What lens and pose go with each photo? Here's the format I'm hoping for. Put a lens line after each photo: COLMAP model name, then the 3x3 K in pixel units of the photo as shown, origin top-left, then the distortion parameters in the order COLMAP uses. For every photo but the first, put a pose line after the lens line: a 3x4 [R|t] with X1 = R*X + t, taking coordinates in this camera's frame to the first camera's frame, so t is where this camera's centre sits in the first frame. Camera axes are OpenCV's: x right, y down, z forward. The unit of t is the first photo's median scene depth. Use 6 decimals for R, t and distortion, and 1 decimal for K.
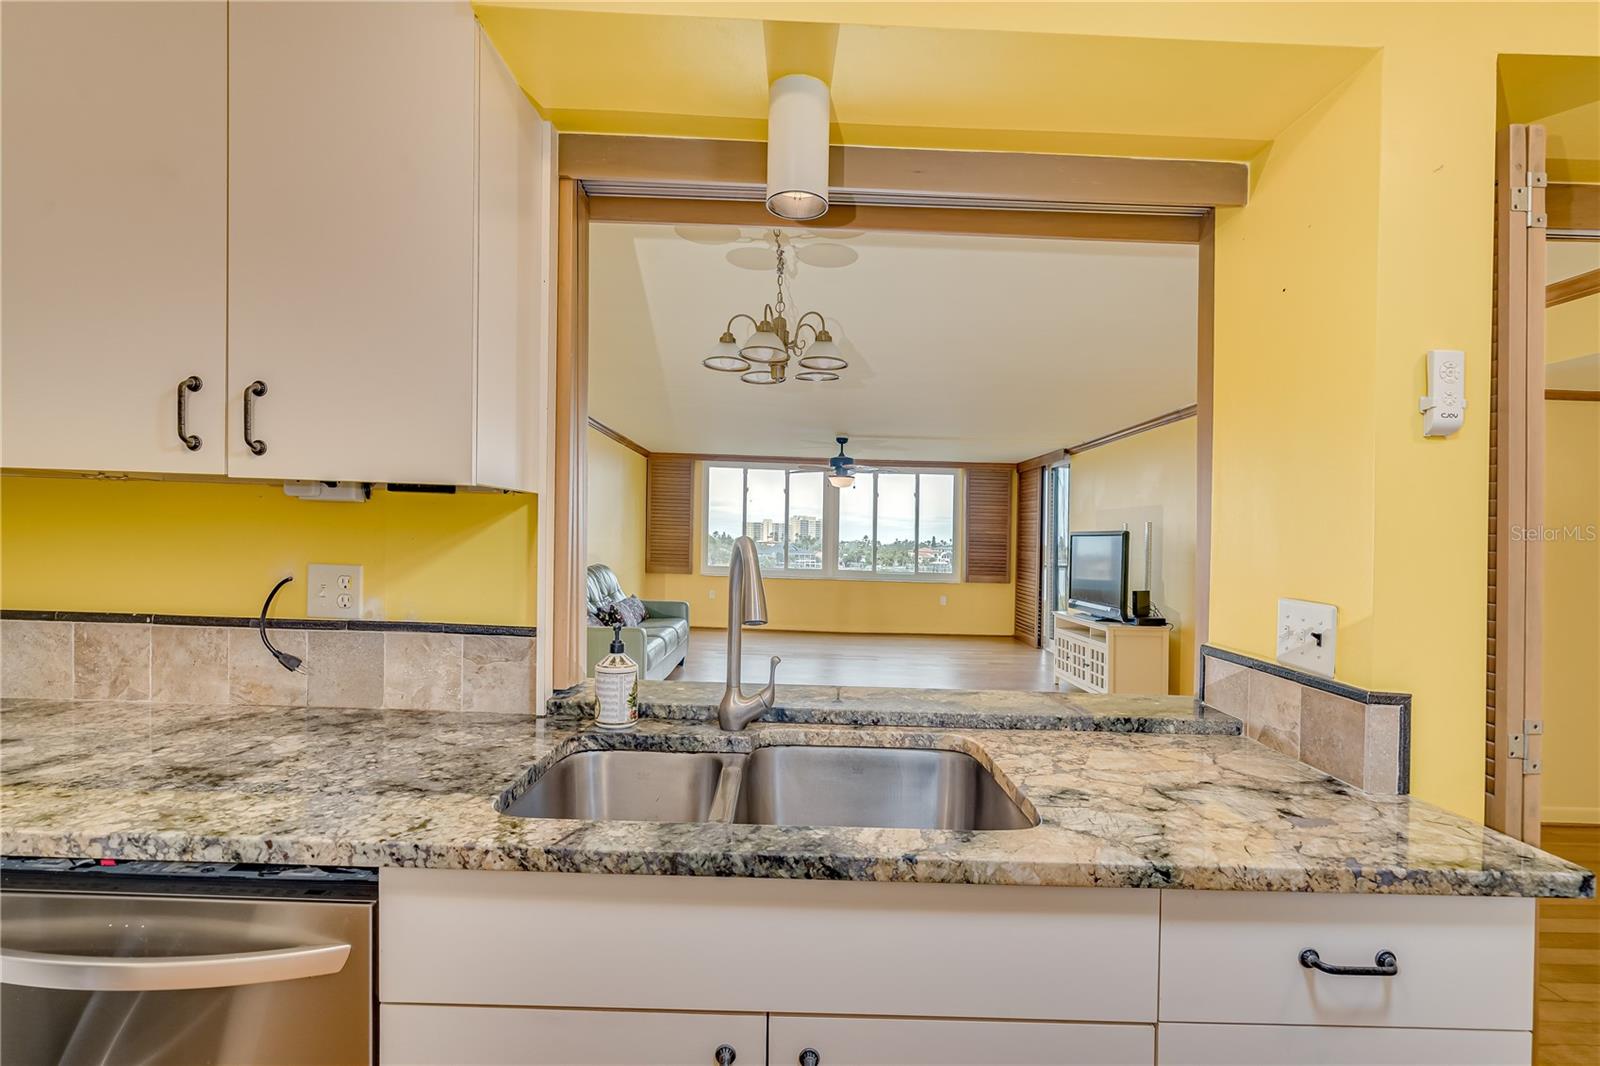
lens RADIAL K [[726.4, 0, 807.5], [0, 726.4, 528.0], [0, 0, 1]] dist [-0.002085, 0.000414]
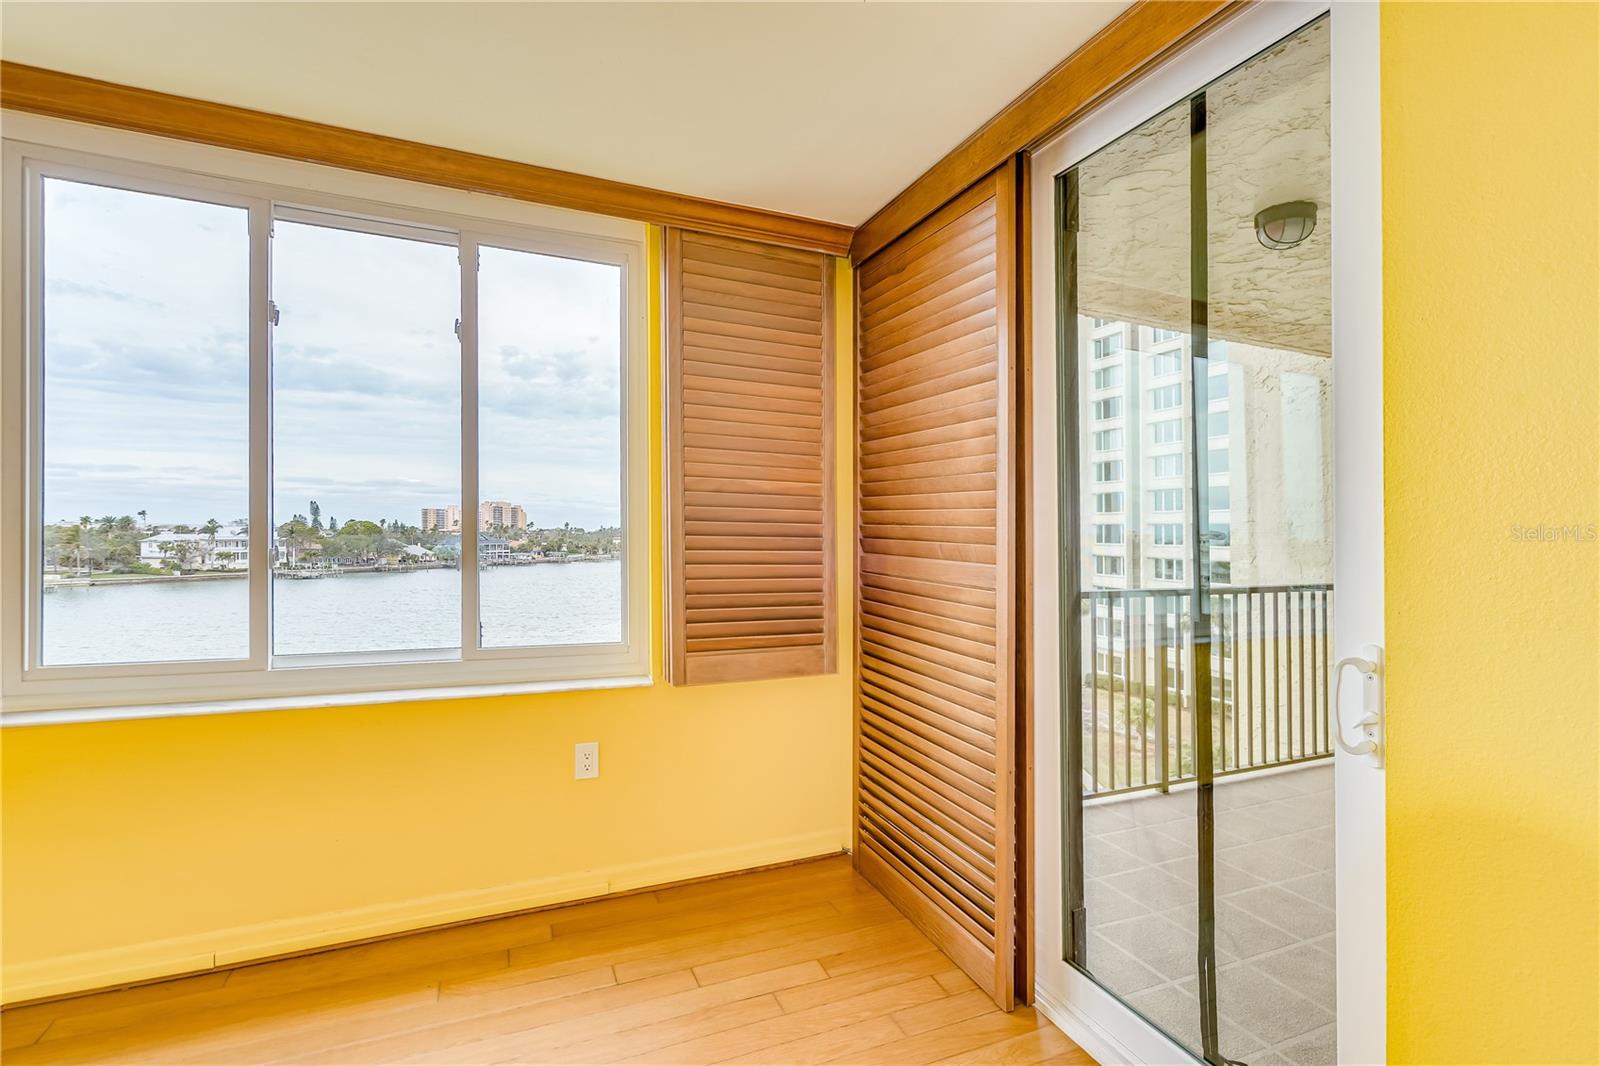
lens RADIAL K [[726.4, 0, 807.5], [0, 726.4, 528.0], [0, 0, 1]] dist [-0.002085, 0.000414]
pose [[0.921848, -0.011397, 0.387385, 0.168878], [0.004132, 0.999800, 0.019582, 0.016625], [-0.387531, -0.016451, 0.921710, 0.770321]]
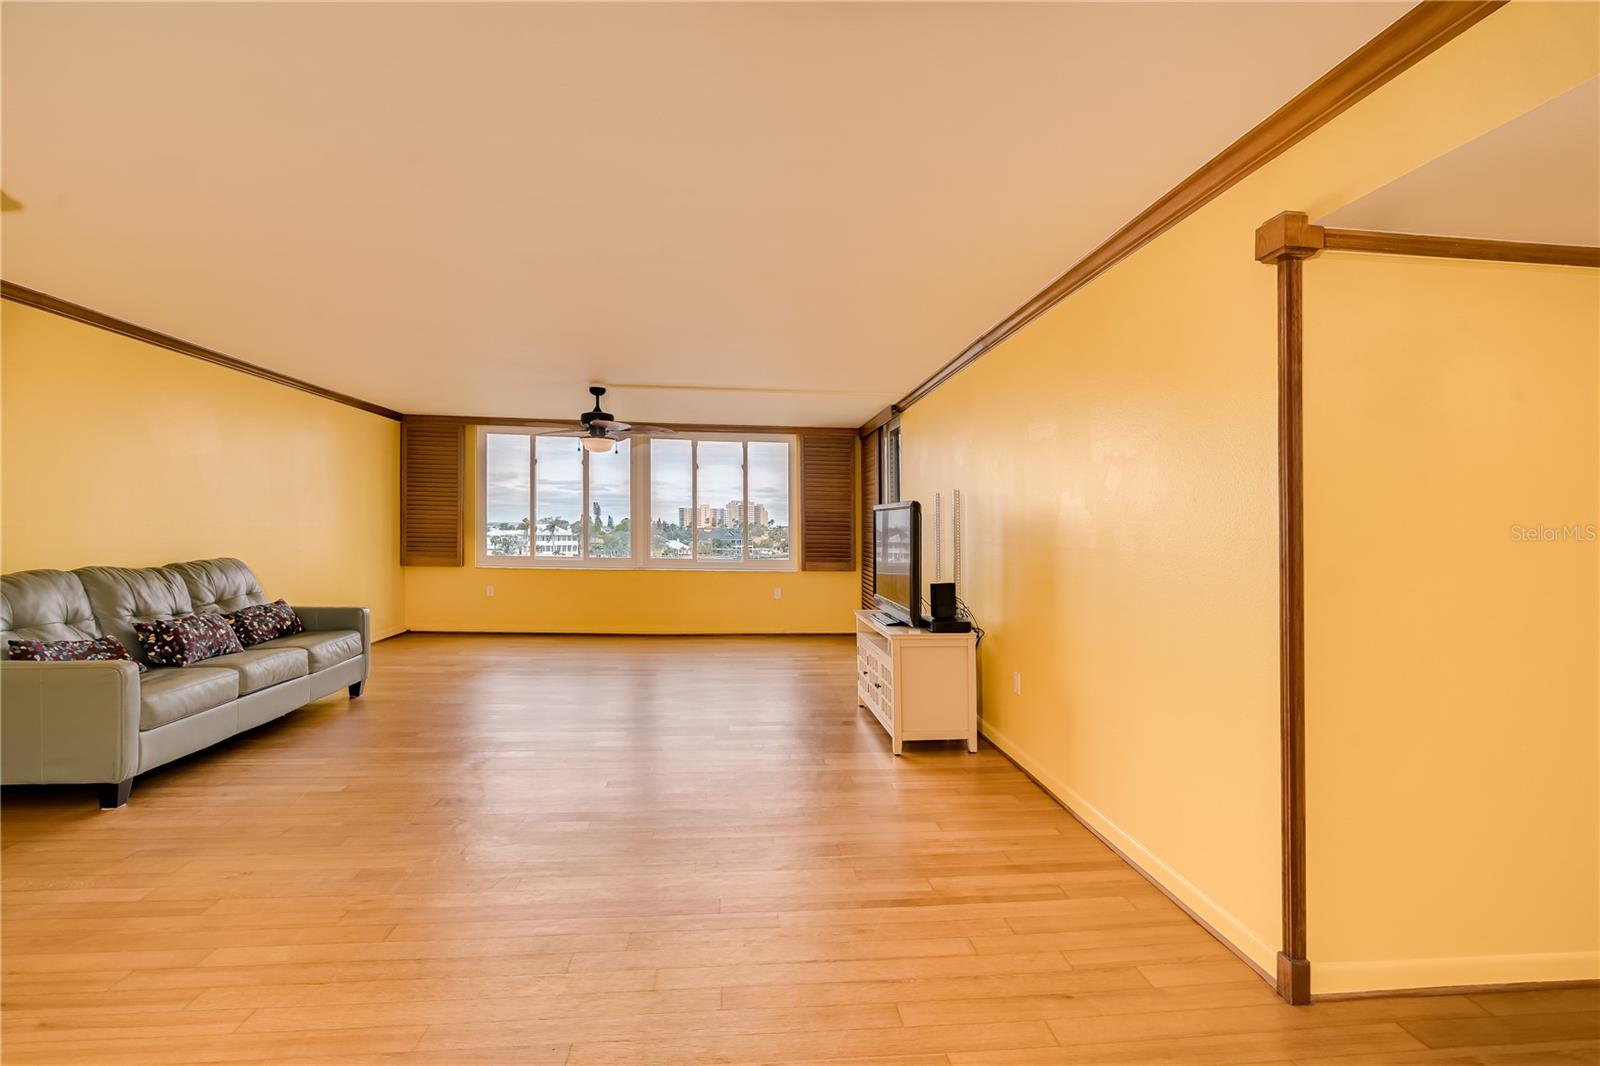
lens RADIAL K [[726.4, 0, 807.5], [0, 726.4, 528.0], [0, 0, 1]] dist [-0.002085, 0.000414]
pose [[0.996460, -0.012264, 0.083171, 0.158339], [0.010530, 0.999719, 0.021261, 0.007936], [-0.083409, -0.020310, 0.996308, 0.170088]]
